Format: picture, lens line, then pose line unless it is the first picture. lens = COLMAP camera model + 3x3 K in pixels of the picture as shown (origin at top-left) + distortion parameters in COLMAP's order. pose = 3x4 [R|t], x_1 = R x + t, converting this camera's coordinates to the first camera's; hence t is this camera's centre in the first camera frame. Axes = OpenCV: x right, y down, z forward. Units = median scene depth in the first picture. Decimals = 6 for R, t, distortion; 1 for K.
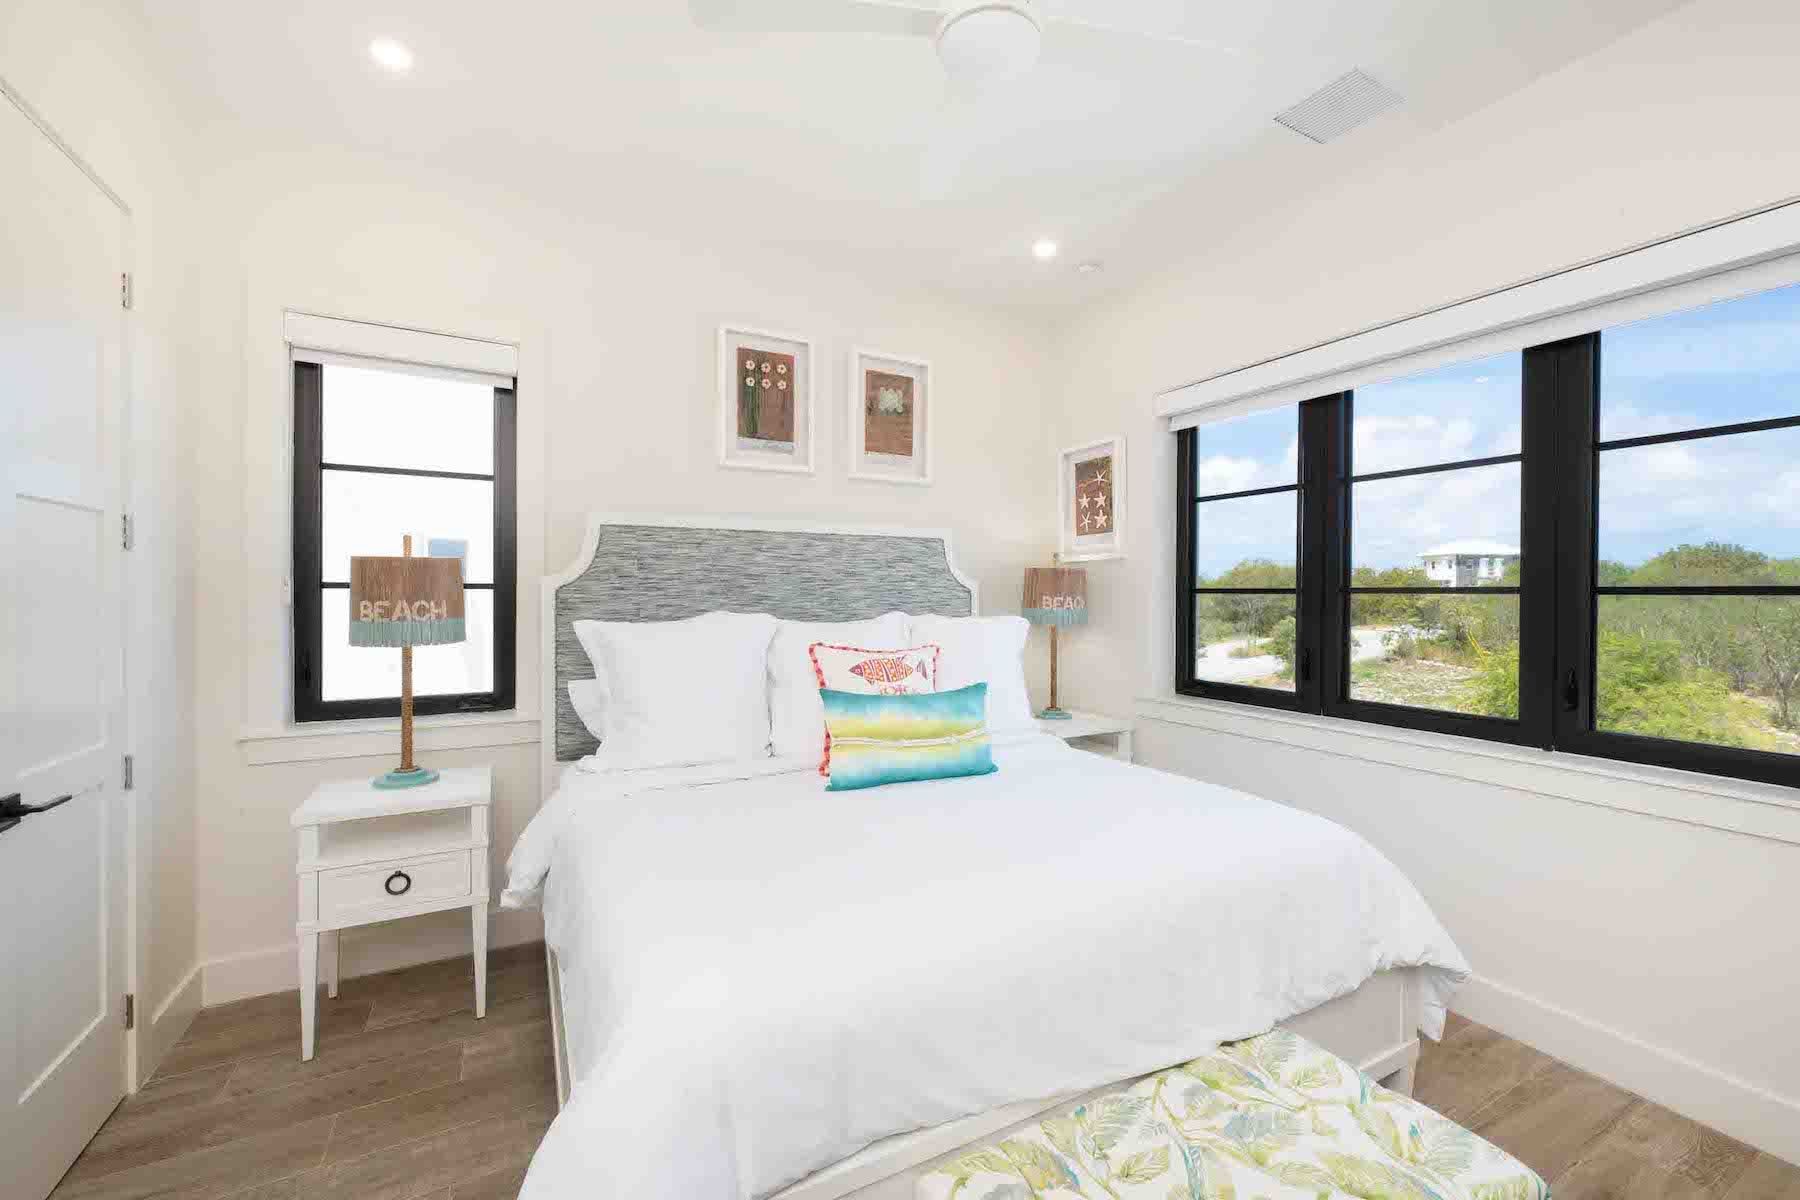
lens RADIAL K [[725.5, 0, 883.2], [0, 725.5, 596.2], [0, 0, 1]] dist [-0.001415, -0.000729]
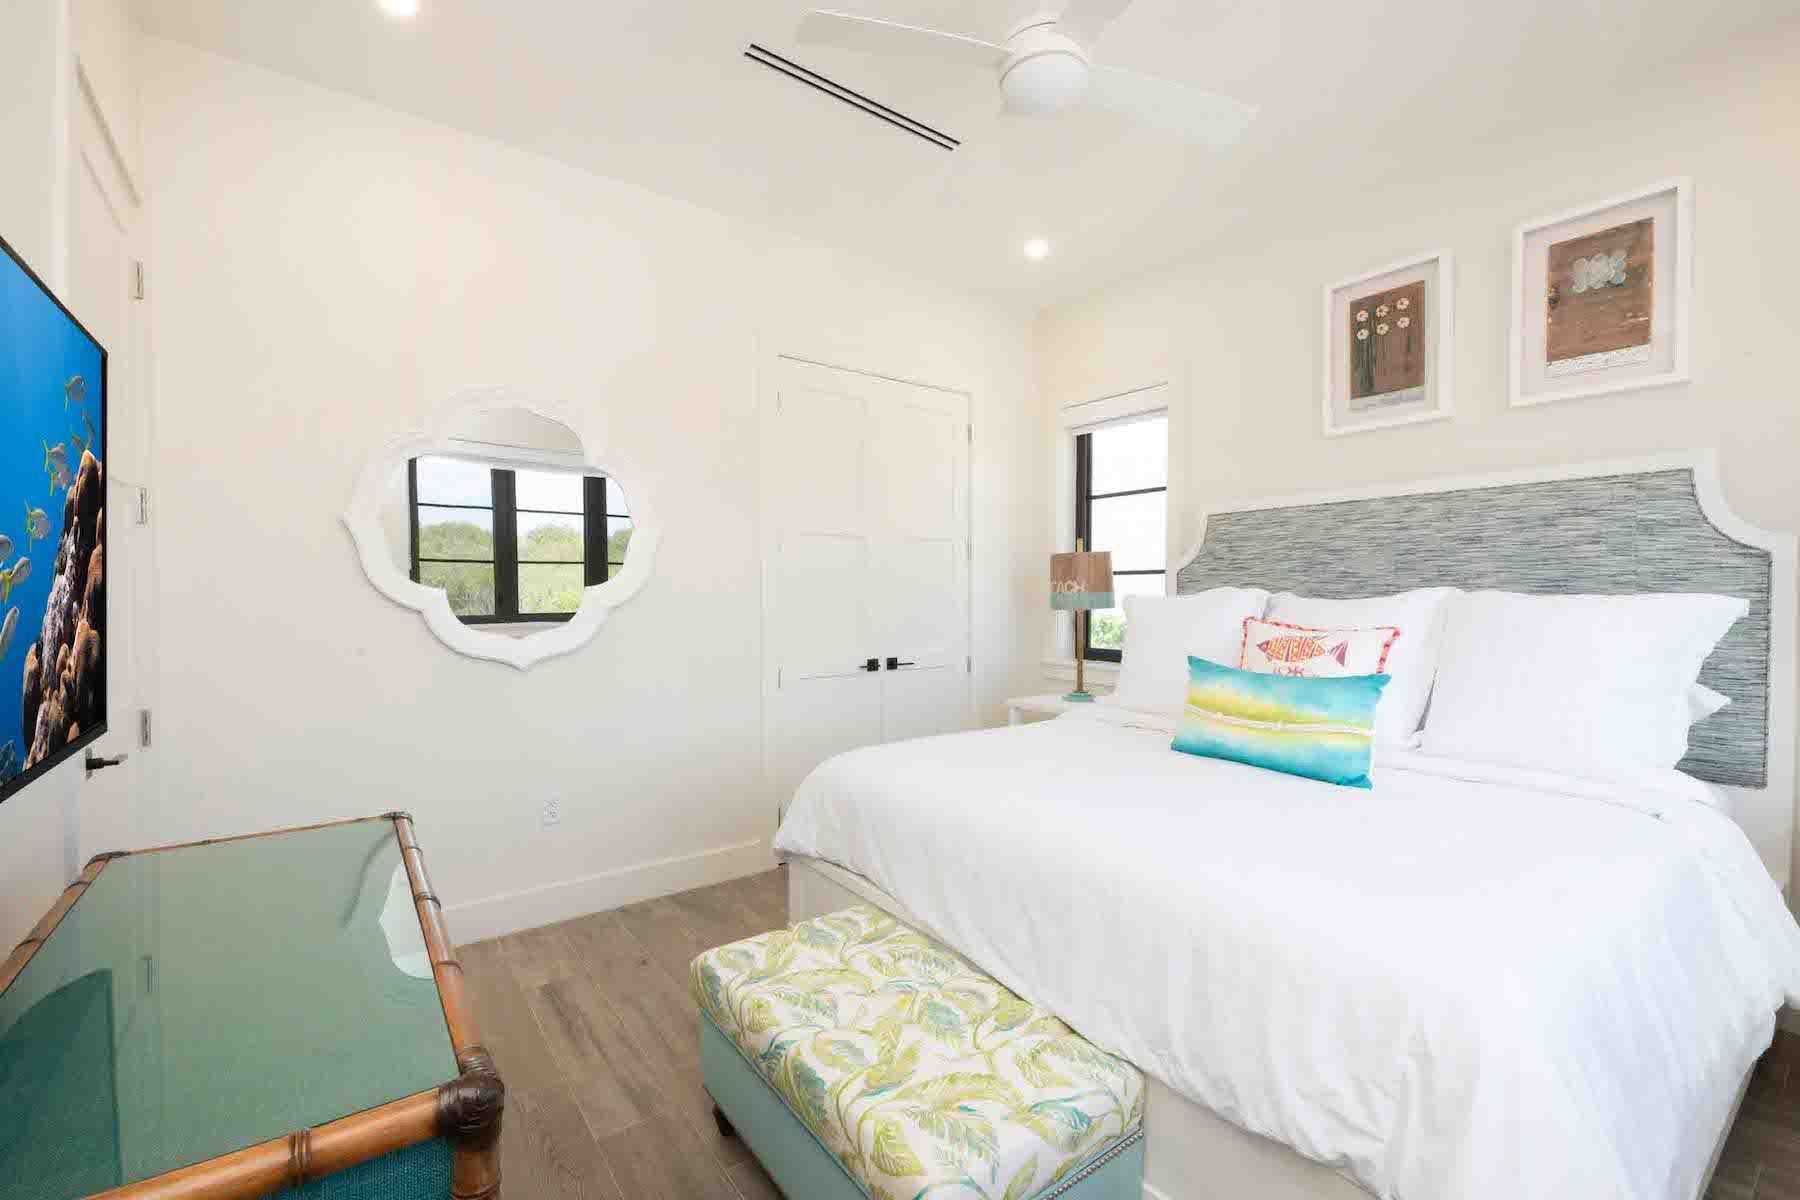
lens RADIAL K [[725.5, 0, 883.2], [0, 725.5, 596.2], [0, 0, 1]] dist [-0.001415, -0.000729]
pose [[0.146220, -0.000294, -0.989252, 0.617570], [-0.003770, 0.999993, -0.000855, 0.030686], [0.989245, 0.003854, 0.146217, 0.284366]]
